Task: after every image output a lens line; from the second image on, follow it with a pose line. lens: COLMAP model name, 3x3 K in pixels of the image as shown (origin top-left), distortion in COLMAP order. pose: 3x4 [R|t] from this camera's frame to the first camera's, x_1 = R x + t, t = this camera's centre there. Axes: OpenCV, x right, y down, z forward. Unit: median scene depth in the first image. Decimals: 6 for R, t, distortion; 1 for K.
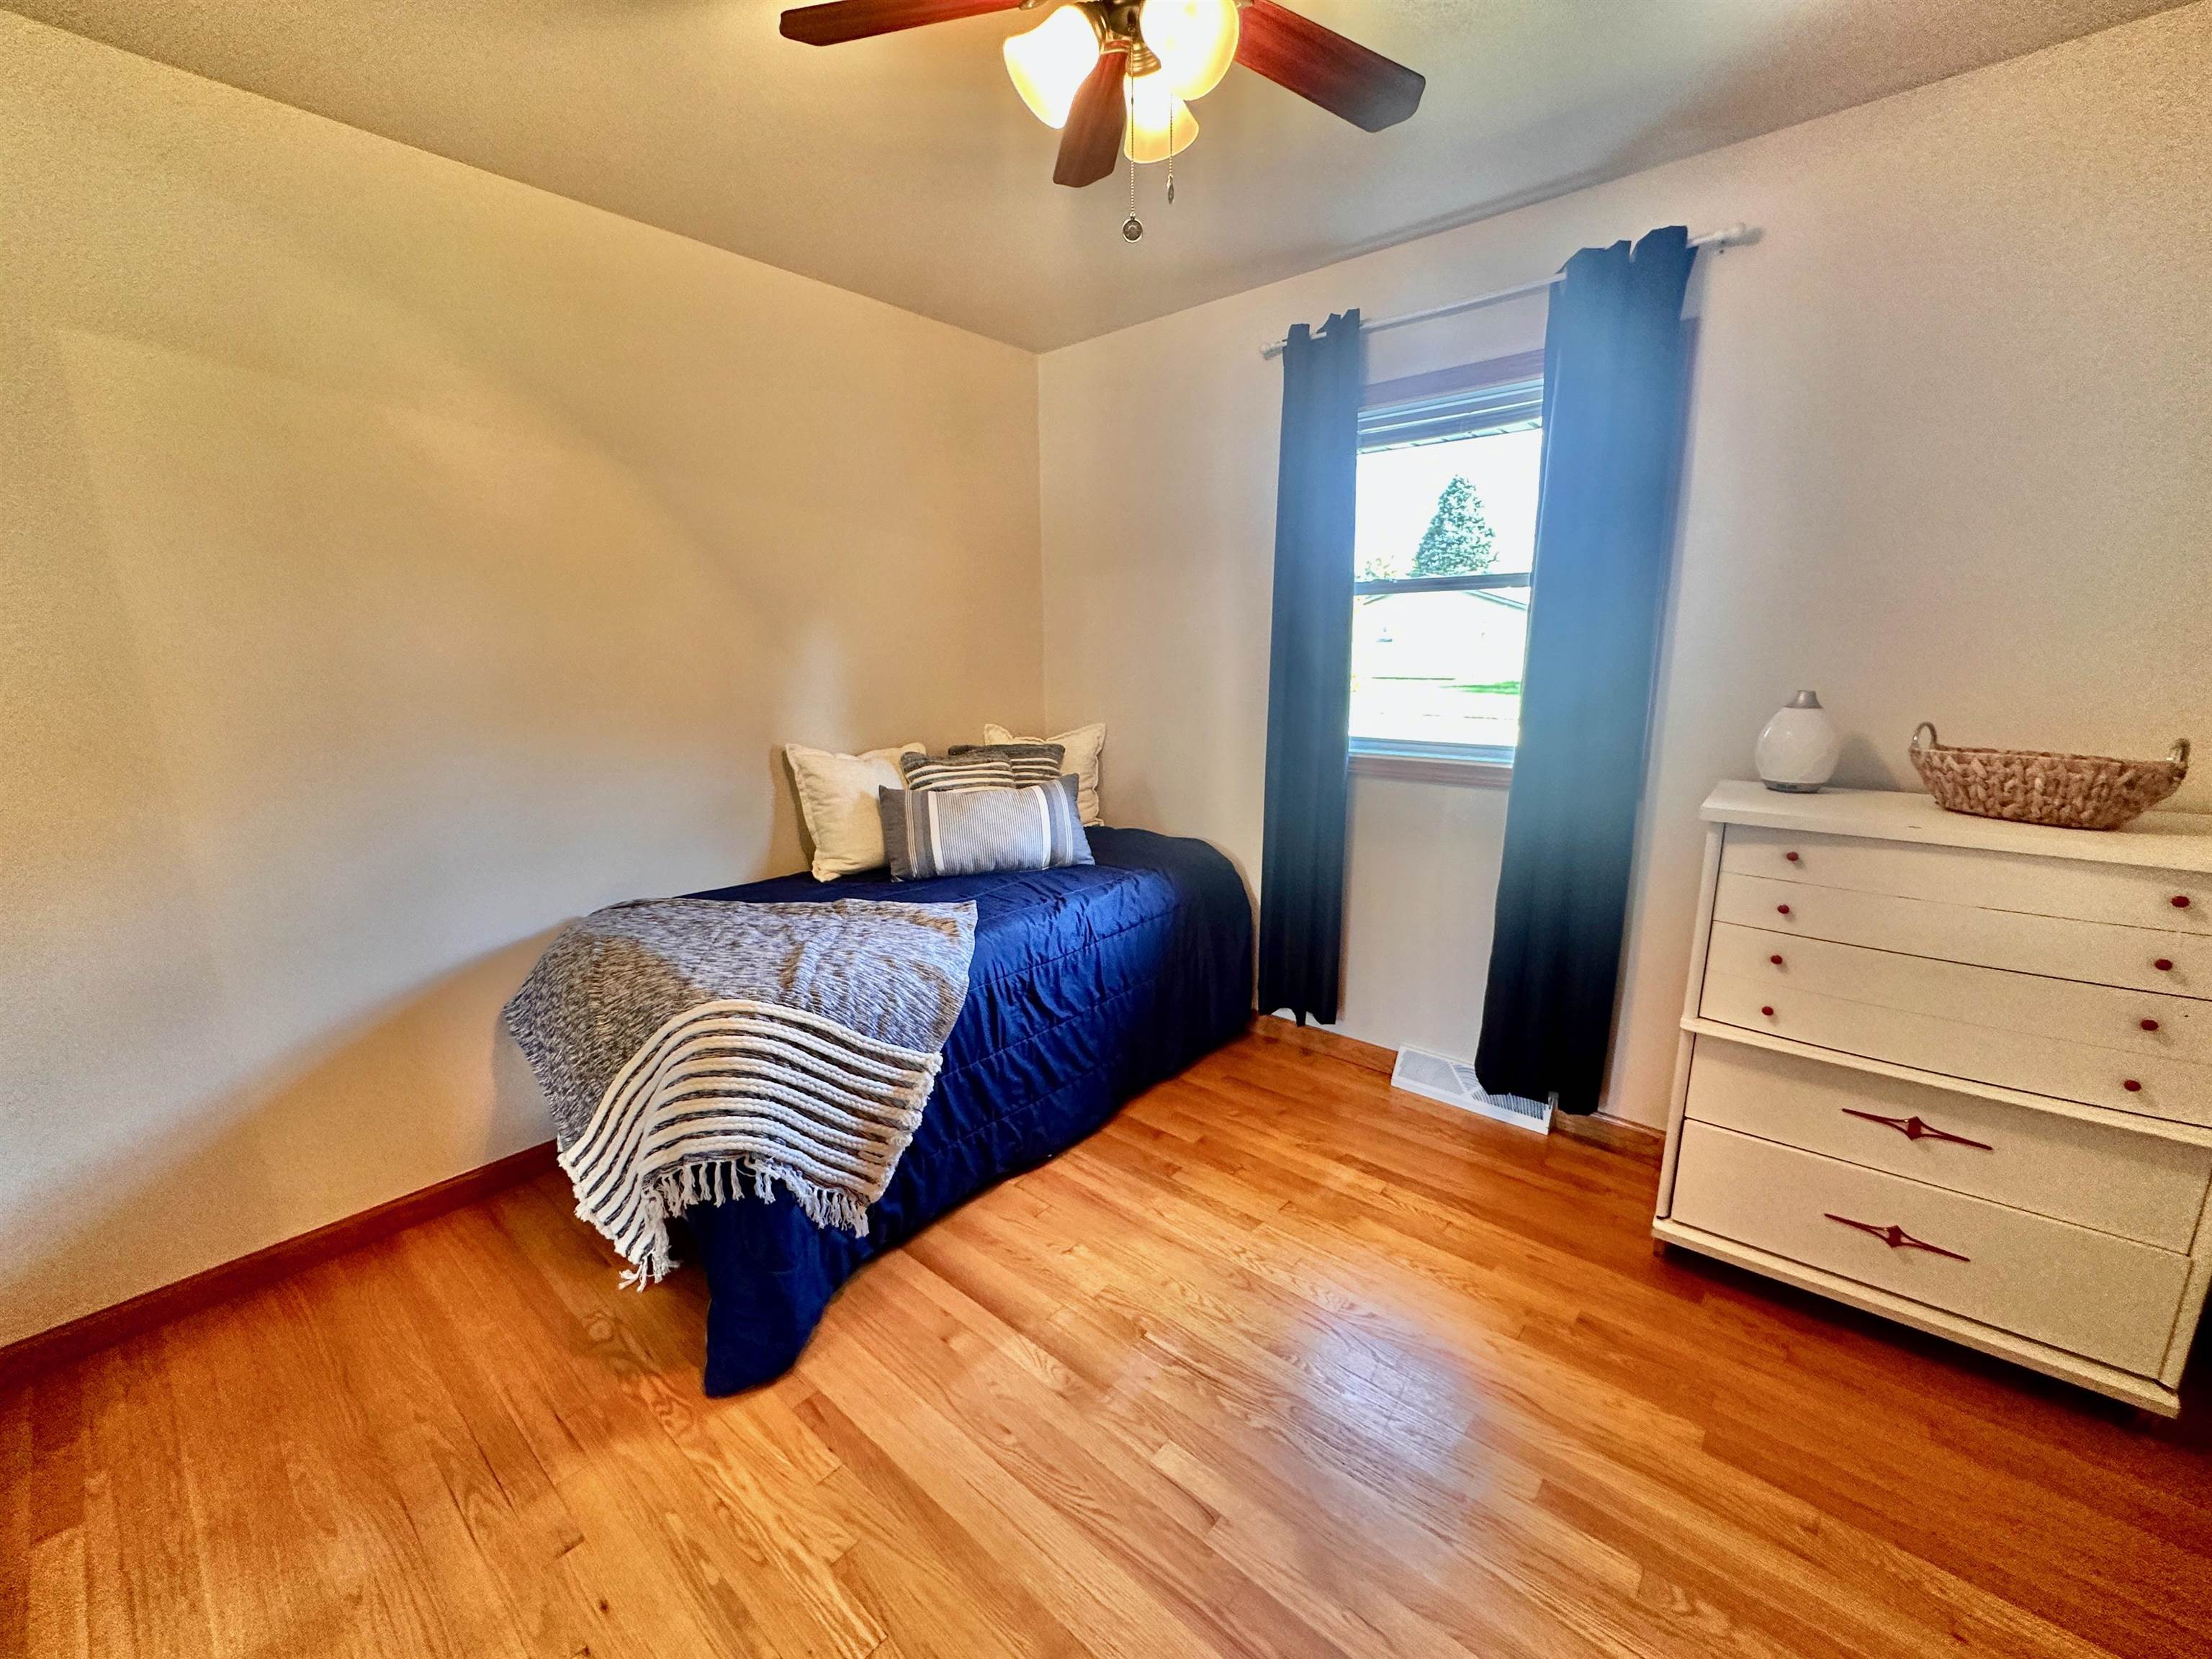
lens RADIAL K [[887.1, 0, 1100.7], [0, 887.1, 832.5], [0, 0, 1]] dist [0.001094, 0.000460]
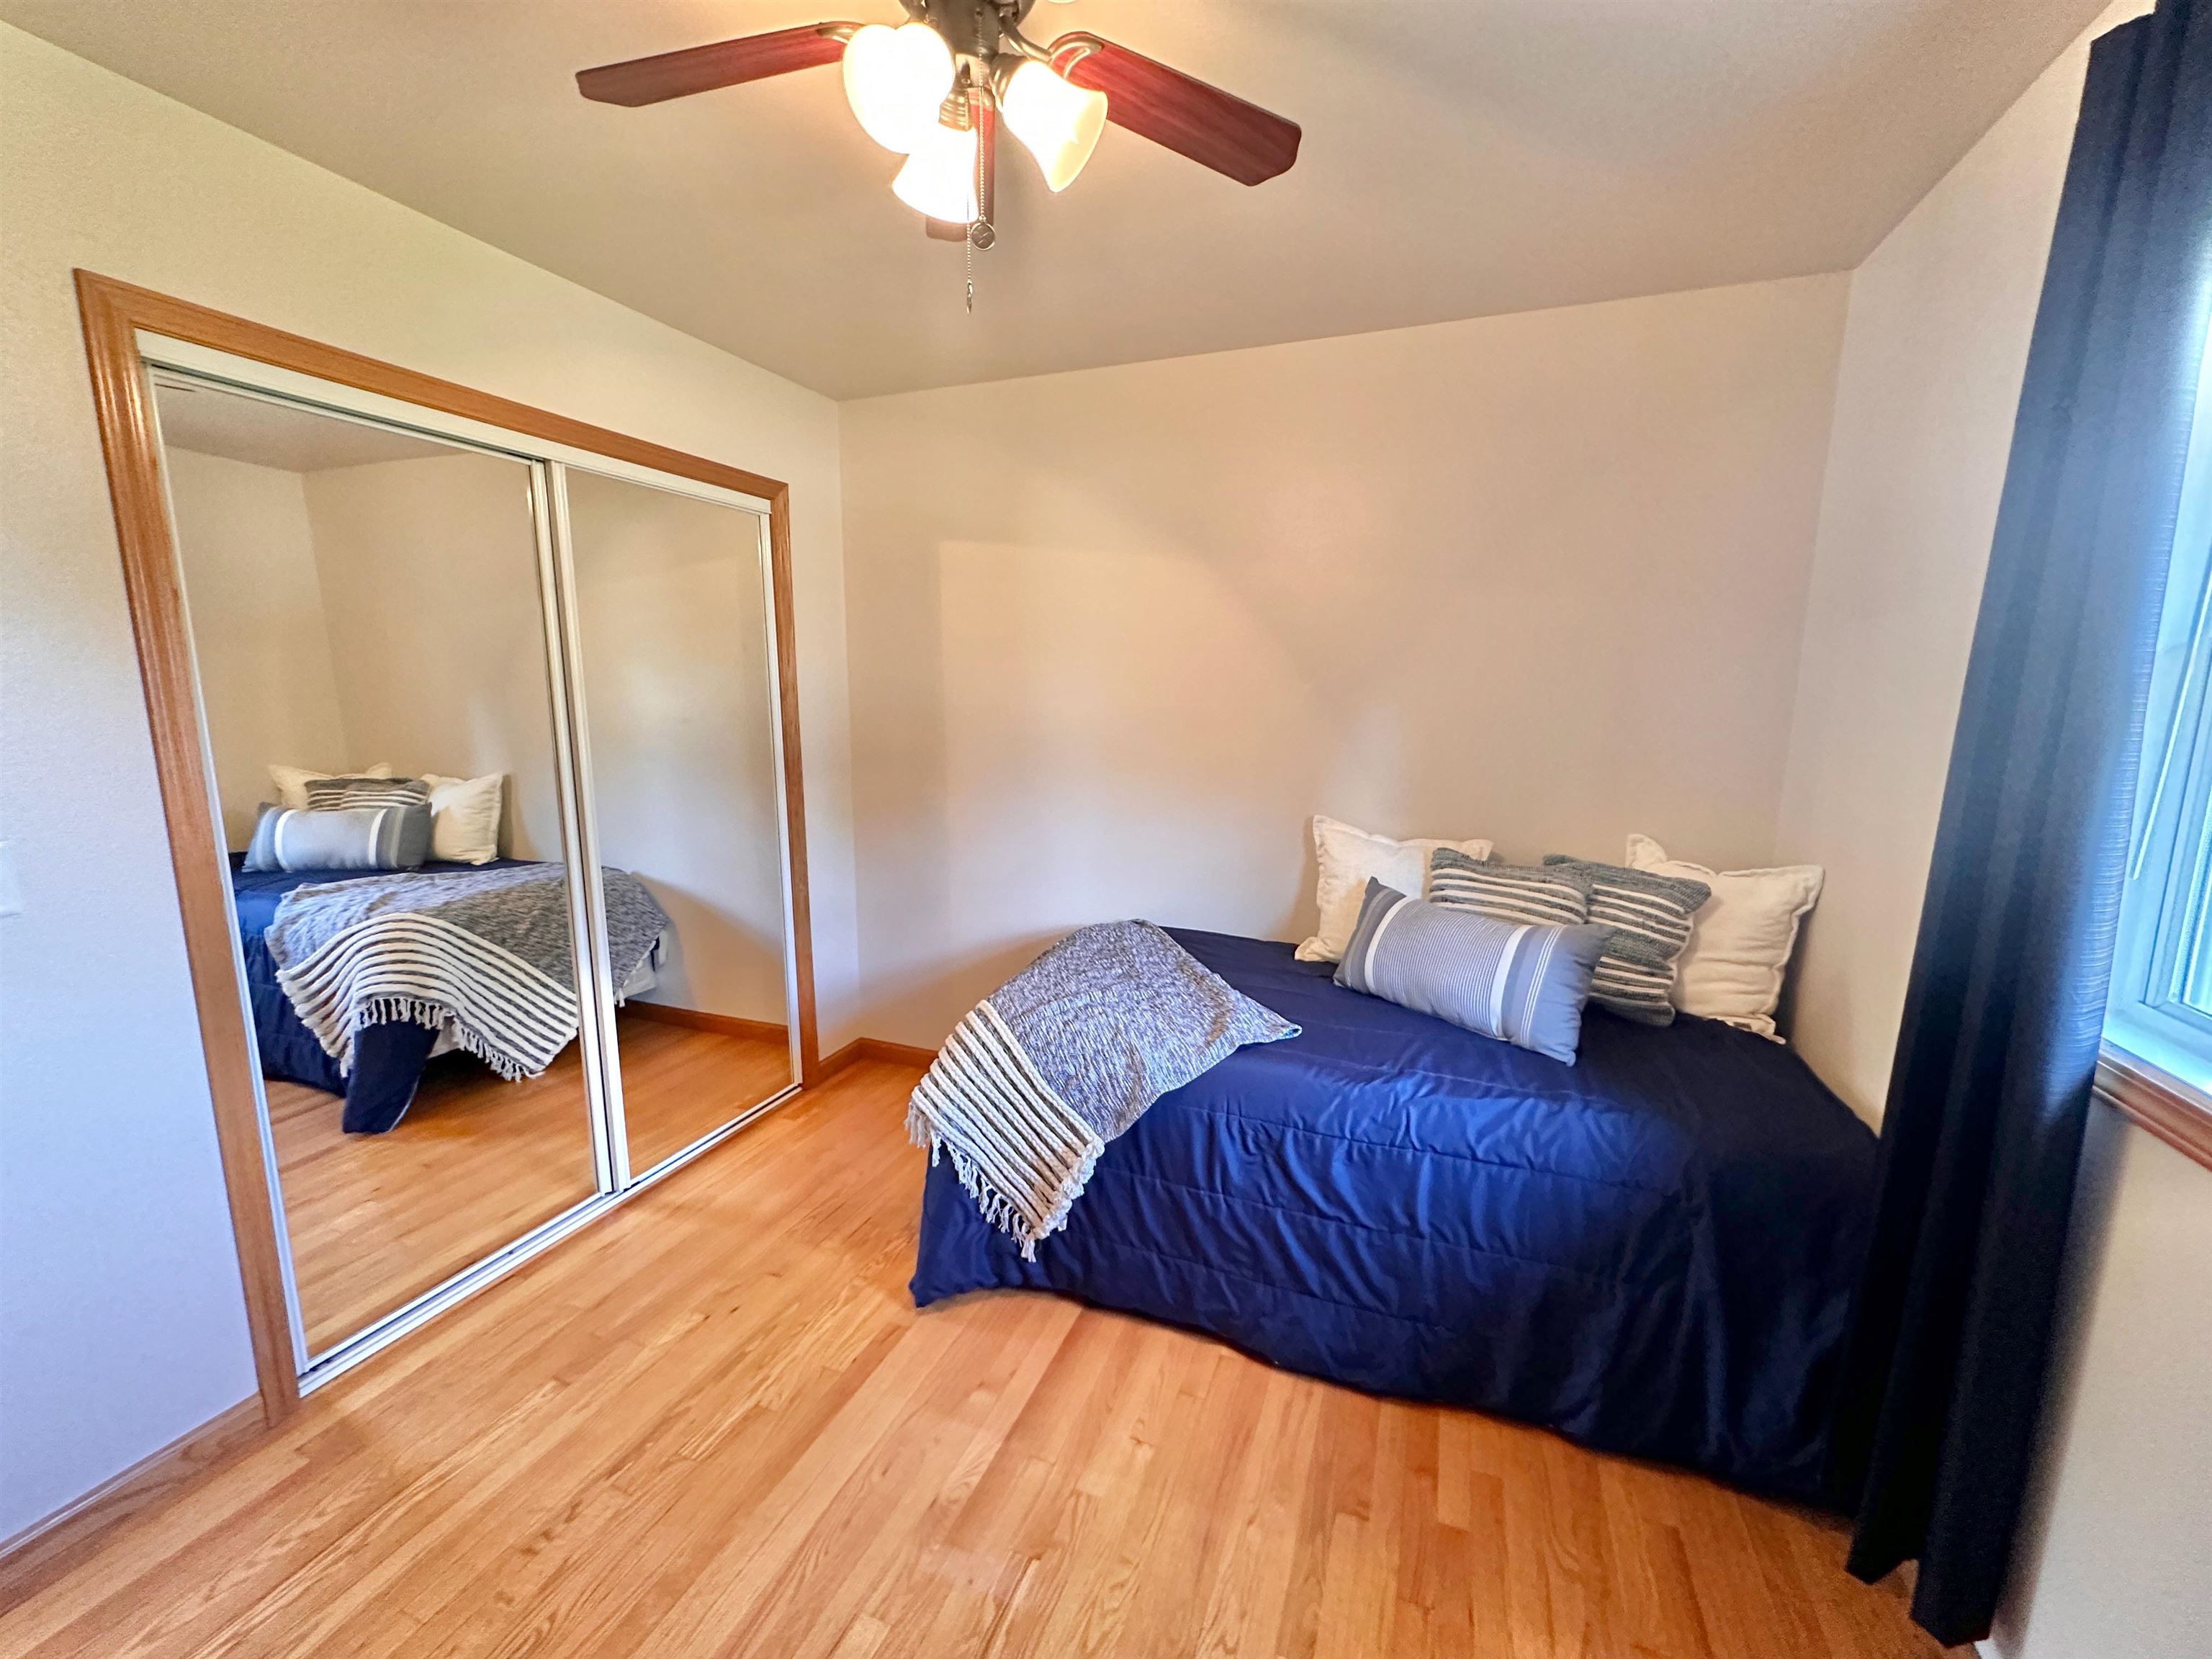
lens RADIAL K [[887.1, 0, 1102.7], [0, 887.1, 827.9], [0, 0, 1]] dist [0.001094, 0.000460]
pose [[0.331391, 0.169782, -0.928092, 0.629236], [-0.207182, 0.972761, 0.103976, -0.180316], [0.920465, 0.157827, 0.357541, 0.555038]]
